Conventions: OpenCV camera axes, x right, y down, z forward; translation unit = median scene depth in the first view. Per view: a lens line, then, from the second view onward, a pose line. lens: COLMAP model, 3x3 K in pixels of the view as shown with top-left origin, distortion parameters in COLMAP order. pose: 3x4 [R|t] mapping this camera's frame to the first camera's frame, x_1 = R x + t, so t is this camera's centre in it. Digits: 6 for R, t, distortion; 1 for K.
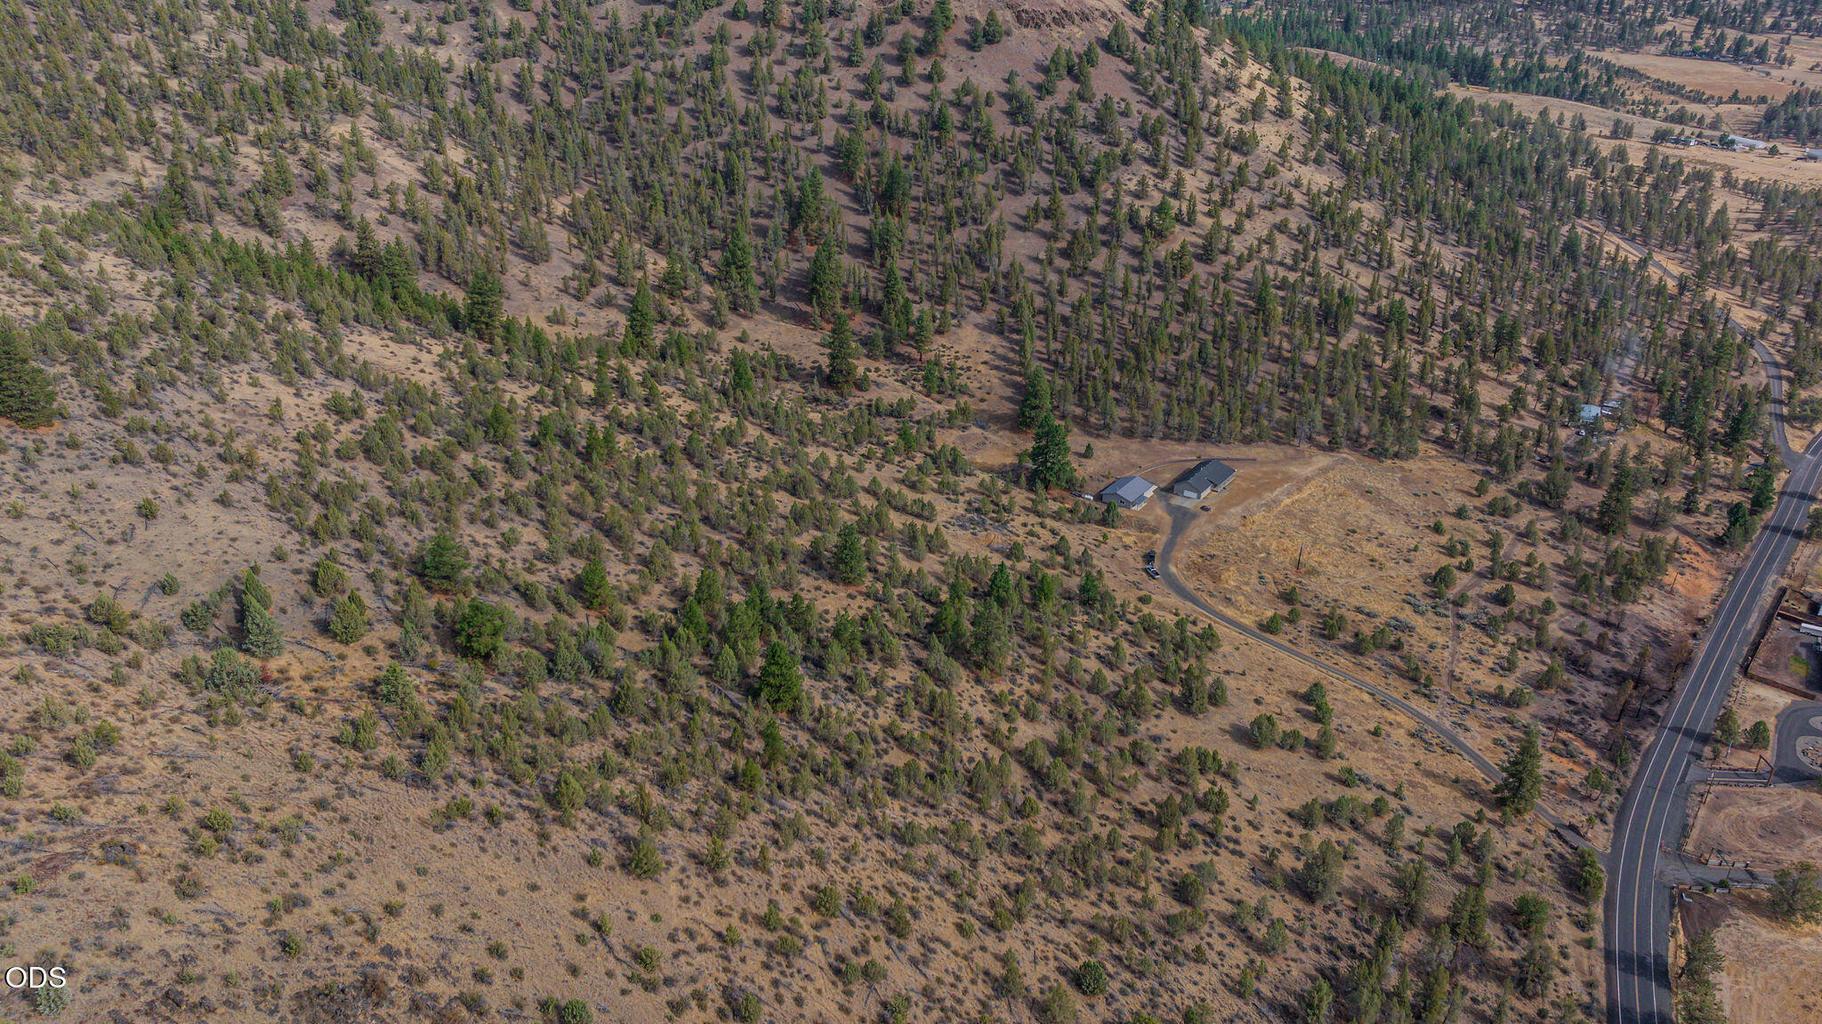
lens RADIAL K [[1254.6, 0, 920.0], [0, 1254.6, 517.9], [0, 0, 1]] dist [-0.045693, 0.036777]
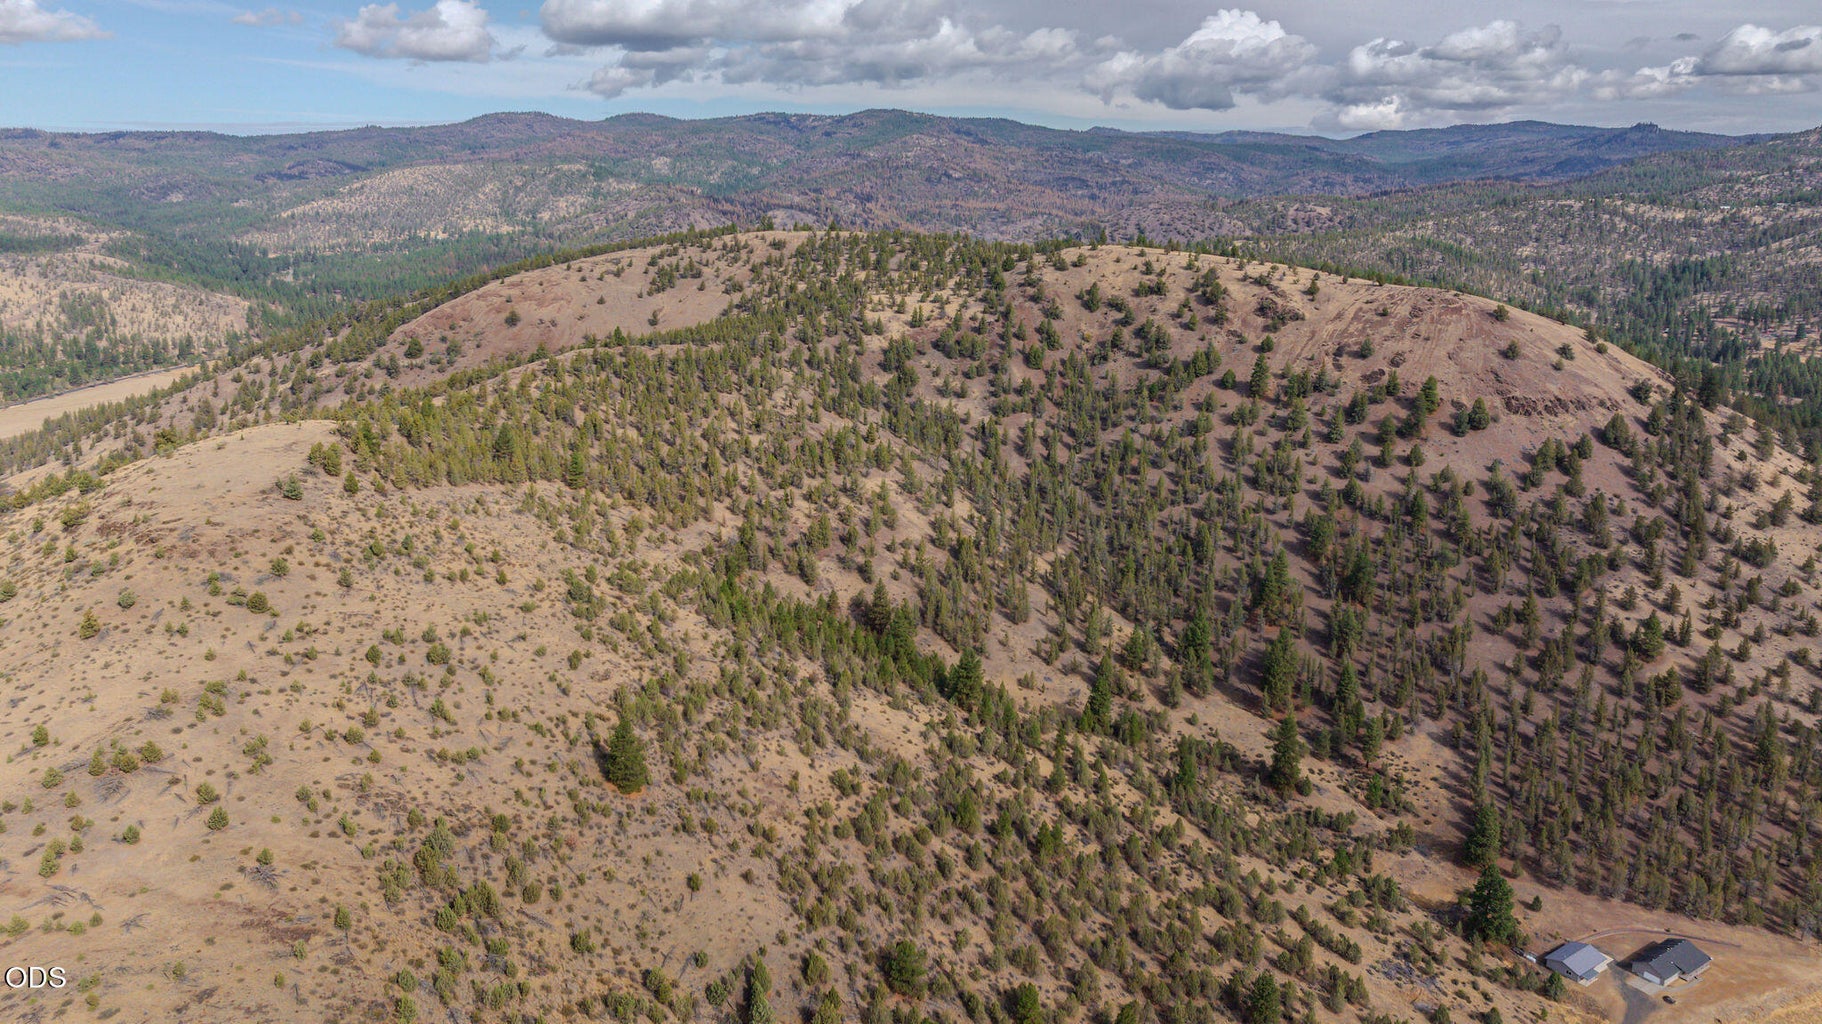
lens RADIAL K [[1254.6, 0, 916.6], [0, 1254.6, 515.3], [0, 0, 1]] dist [-0.045693, 0.036777]
pose [[0.929269, 0.093240, -0.357444, 0.004088], [-0.159473, 0.974067, -0.160503, -0.107281], [0.333209, 0.206153, 0.920039, -0.091770]]
